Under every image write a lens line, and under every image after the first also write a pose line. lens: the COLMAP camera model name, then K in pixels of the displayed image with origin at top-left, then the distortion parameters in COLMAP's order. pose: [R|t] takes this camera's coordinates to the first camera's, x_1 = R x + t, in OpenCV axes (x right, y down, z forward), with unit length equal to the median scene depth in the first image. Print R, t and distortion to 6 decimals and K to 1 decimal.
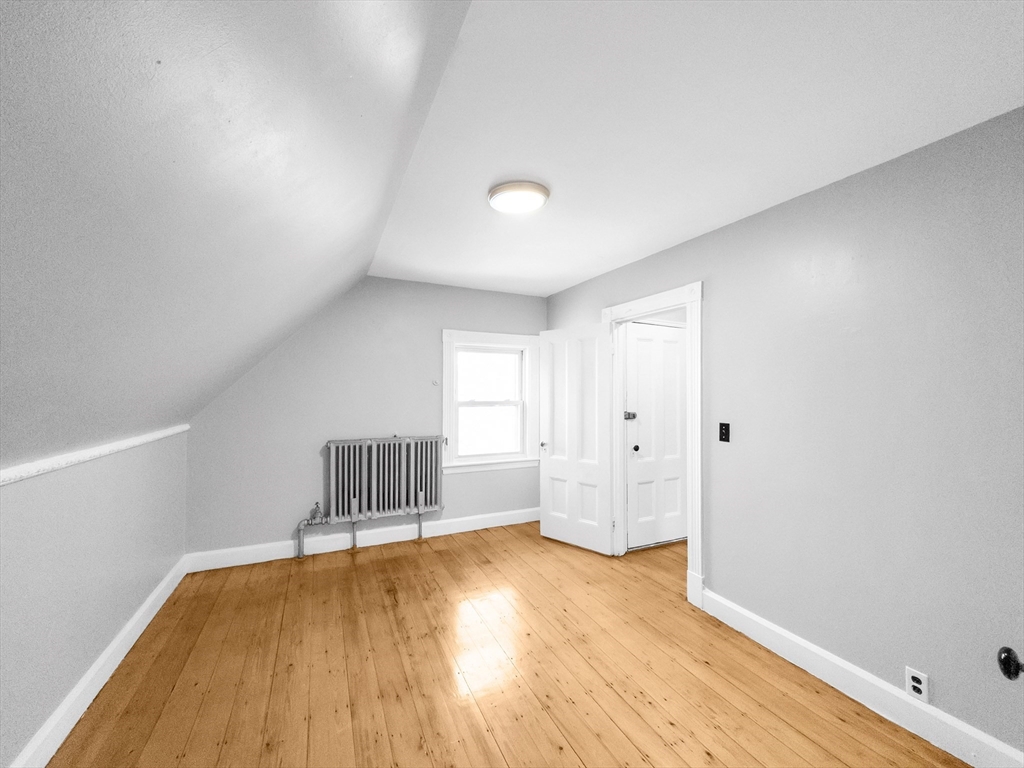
lens RADIAL K [[411.4, 0, 515.0], [0, 411.4, 389.1], [0, 0, 1]] dist [-0.000923, 0.000014]
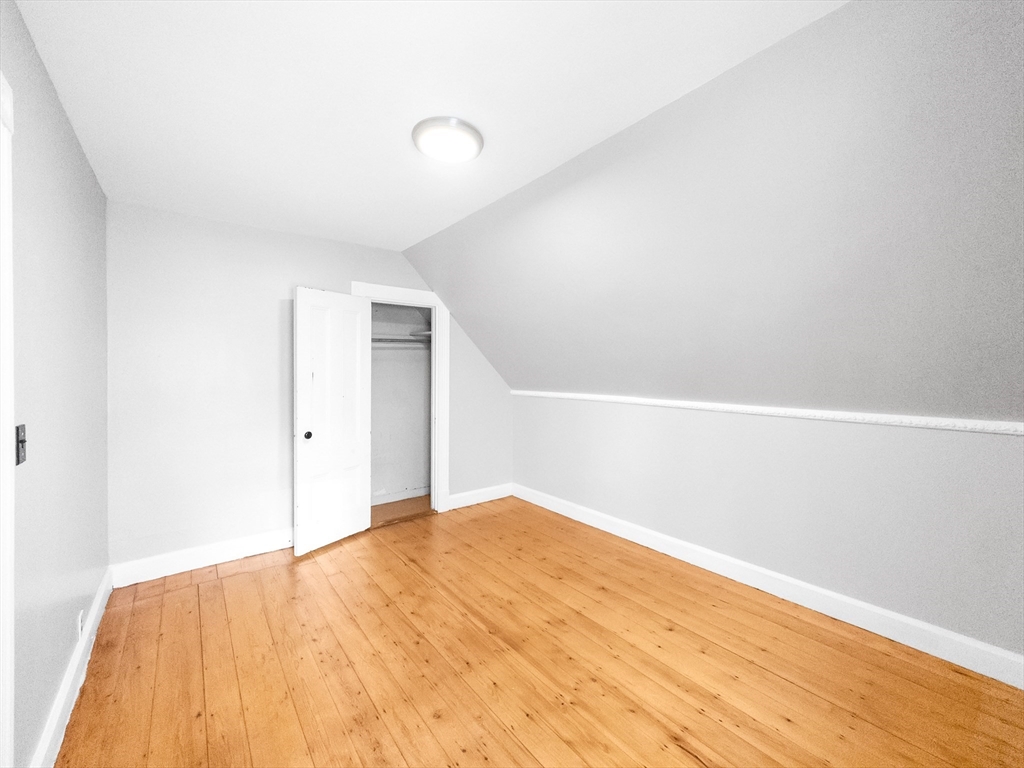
lens RADIAL K [[416.2, 0, 520.5], [0, 416.2, 365.7], [0, 0, 1]] dist [-0.001144, -0.000126]
pose [[-0.971775, -0.006216, -0.235828, 0.060110], [-0.003550, 0.999925, -0.011728, 0.019028], [0.235883, -0.010560, -0.971724, 1.620866]]
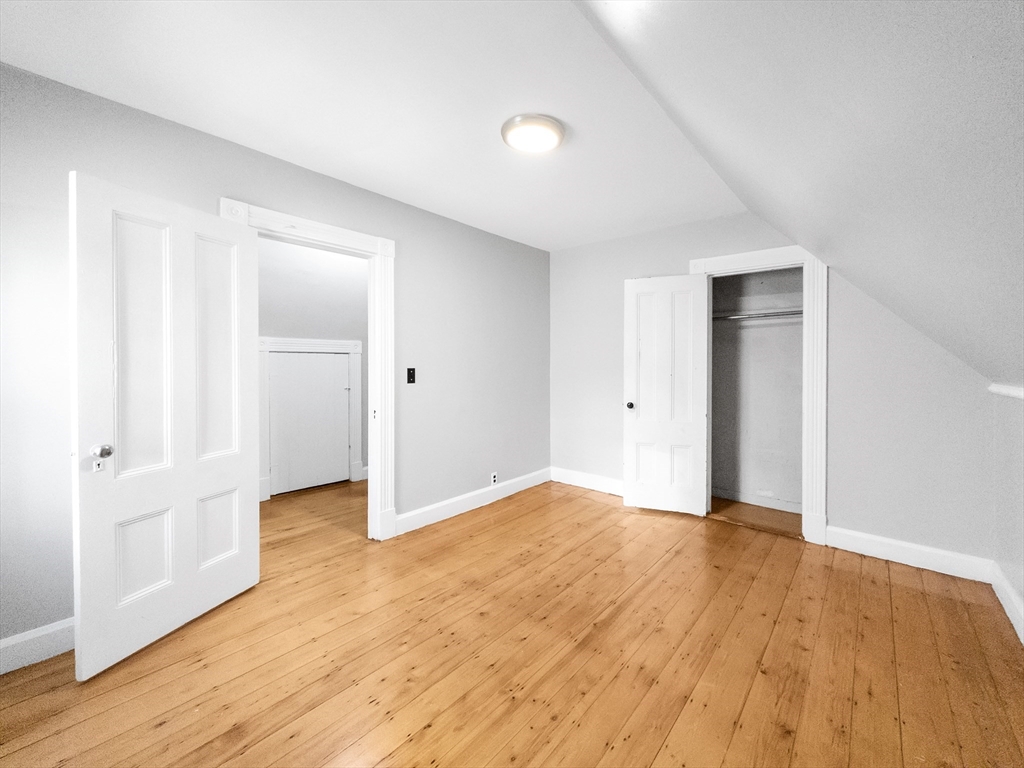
lens RADIAL K [[416.2, 0, 520.5], [0, 416.2, 365.7], [0, 0, 1]] dist [-0.001144, -0.000126]
pose [[-0.410366, -0.012810, 0.911831, -0.751682], [-0.007428, 0.999915, 0.010704, 0.060415], [-0.911891, -0.002381, -0.410426, 1.218606]]
